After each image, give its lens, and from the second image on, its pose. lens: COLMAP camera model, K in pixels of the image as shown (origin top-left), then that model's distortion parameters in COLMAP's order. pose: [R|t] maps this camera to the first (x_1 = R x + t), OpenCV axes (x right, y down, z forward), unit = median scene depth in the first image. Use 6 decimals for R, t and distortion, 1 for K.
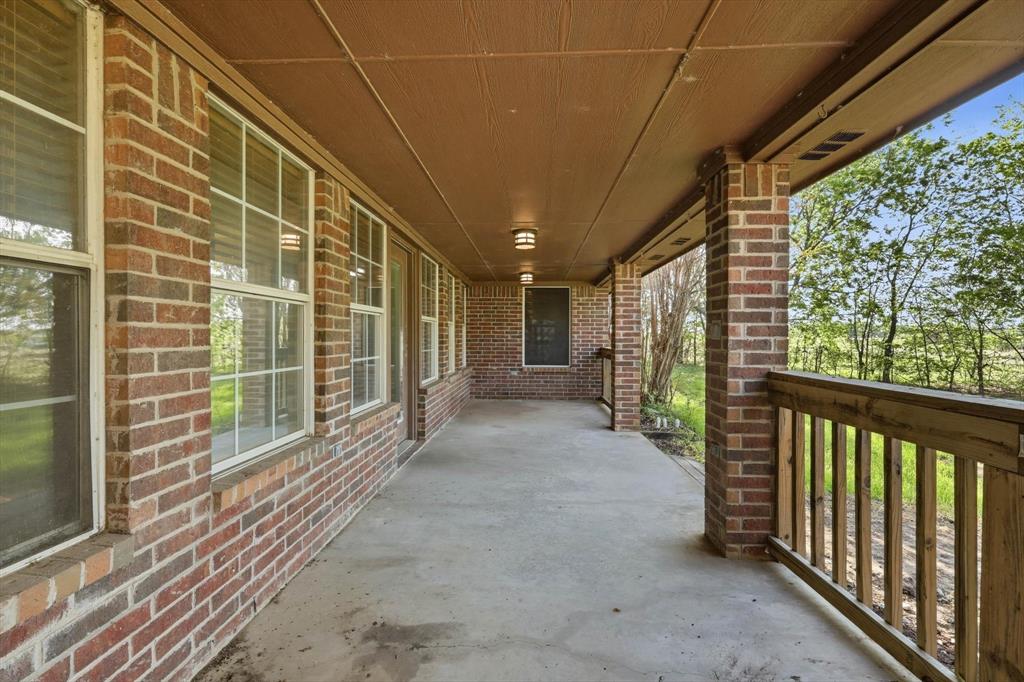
lens RADIAL K [[450.6, 0, 514.7], [0, 450.6, 336.7], [0, 0, 1]] dist [0.001025, 0.000115]
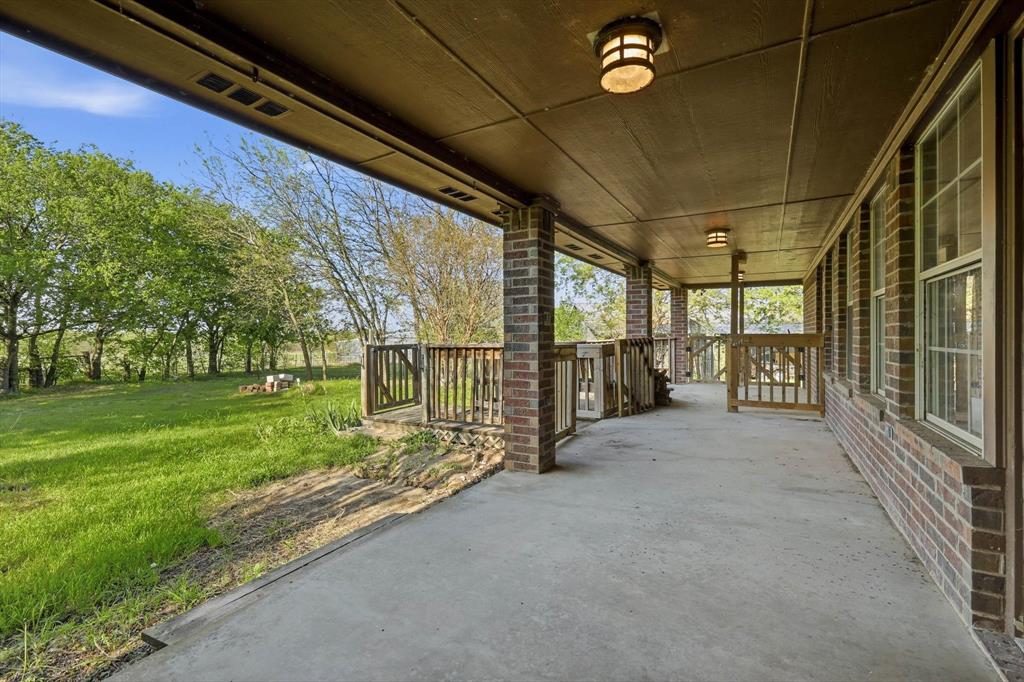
lens RADIAL K [[450.6, 0, 514.7], [0, 450.6, 336.7], [0, 0, 1]] dist [0.001025, 0.000115]
pose [[-0.889955, 0.003778, 0.456032, -0.104829], [0.005682, 0.999980, 0.002803, 0.032458], [-0.456012, 0.005086, -0.889959, 2.090952]]
